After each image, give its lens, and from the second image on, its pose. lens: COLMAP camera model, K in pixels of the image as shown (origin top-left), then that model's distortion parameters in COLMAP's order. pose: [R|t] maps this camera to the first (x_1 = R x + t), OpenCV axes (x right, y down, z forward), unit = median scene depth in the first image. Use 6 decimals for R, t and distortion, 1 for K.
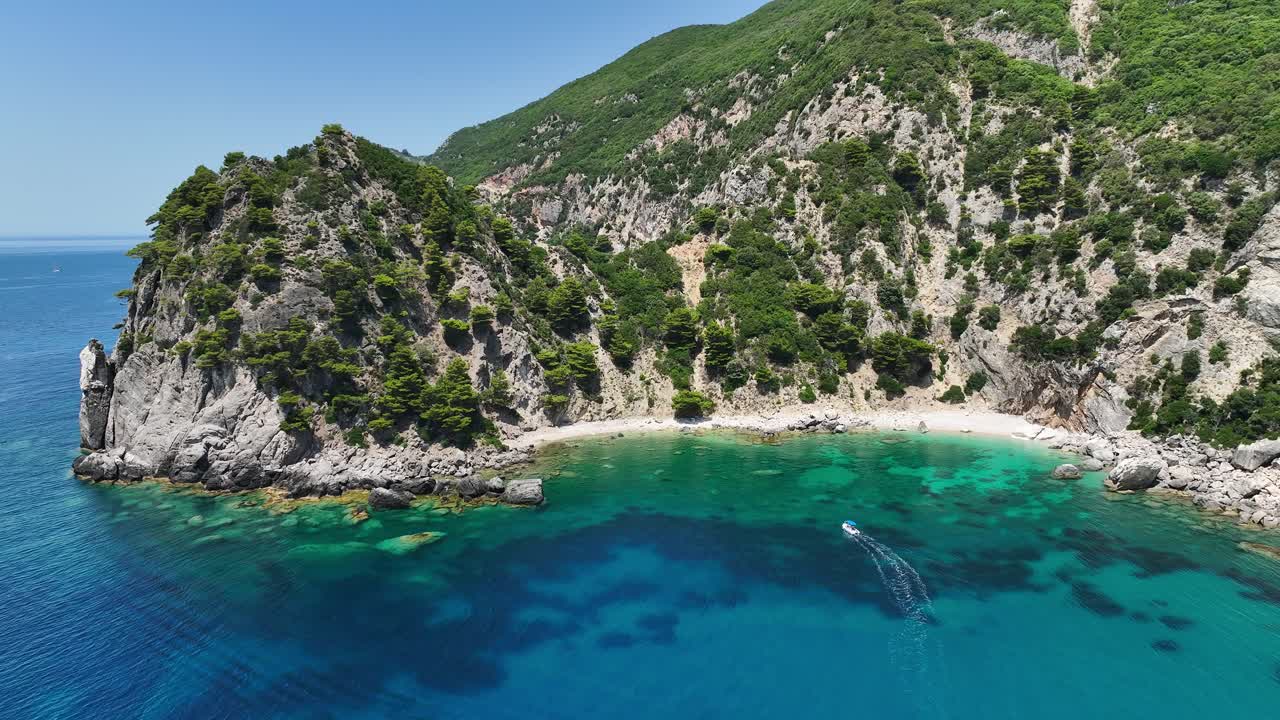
lens RADIAL K [[896.6, 0, 640.5], [0, 896.6, 359.0], [0, 0, 1]] dist [-0.004638, 0.001348]
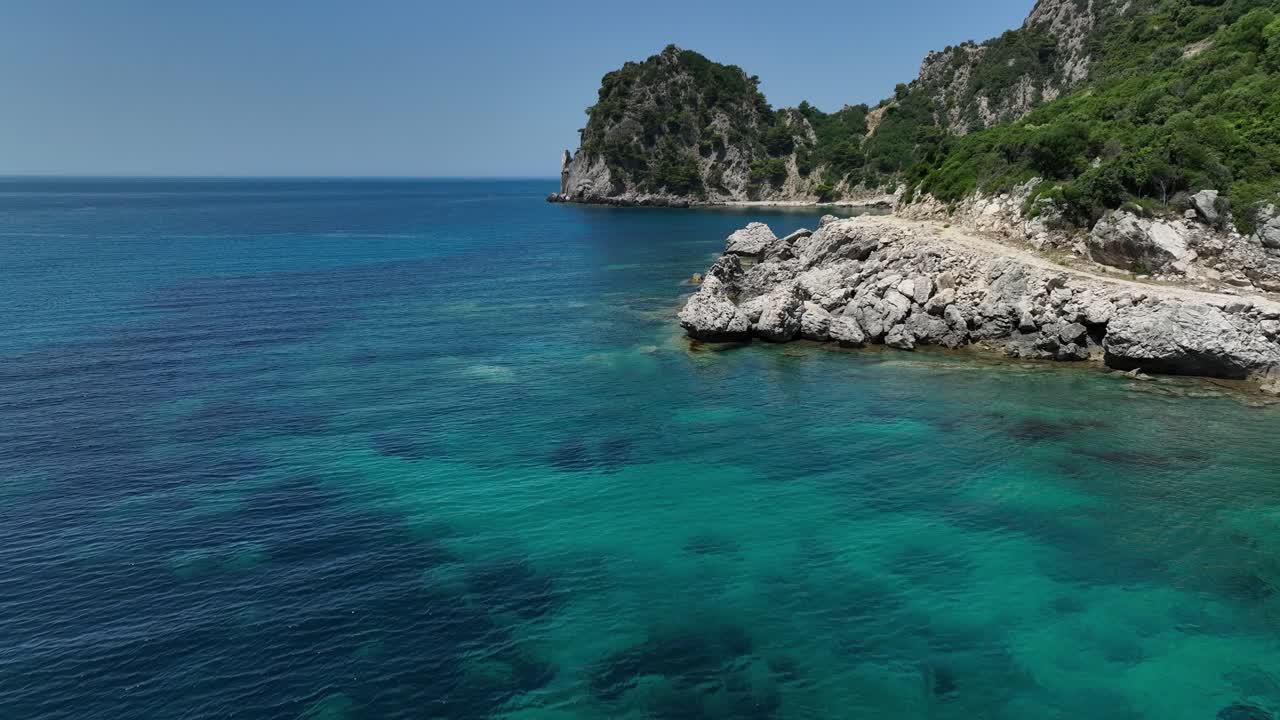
lens RADIAL K [[896.6, 0, 639.9], [0, 896.6, 360.6], [0, 0, 1]] dist [-0.004638, 0.001348]
pose [[0.765203, 0.140179, -0.628343, 0.978527], [-0.102526, 0.990085, 0.096025, 0.257488], [0.635573, -0.009057, 0.771988, -0.603795]]
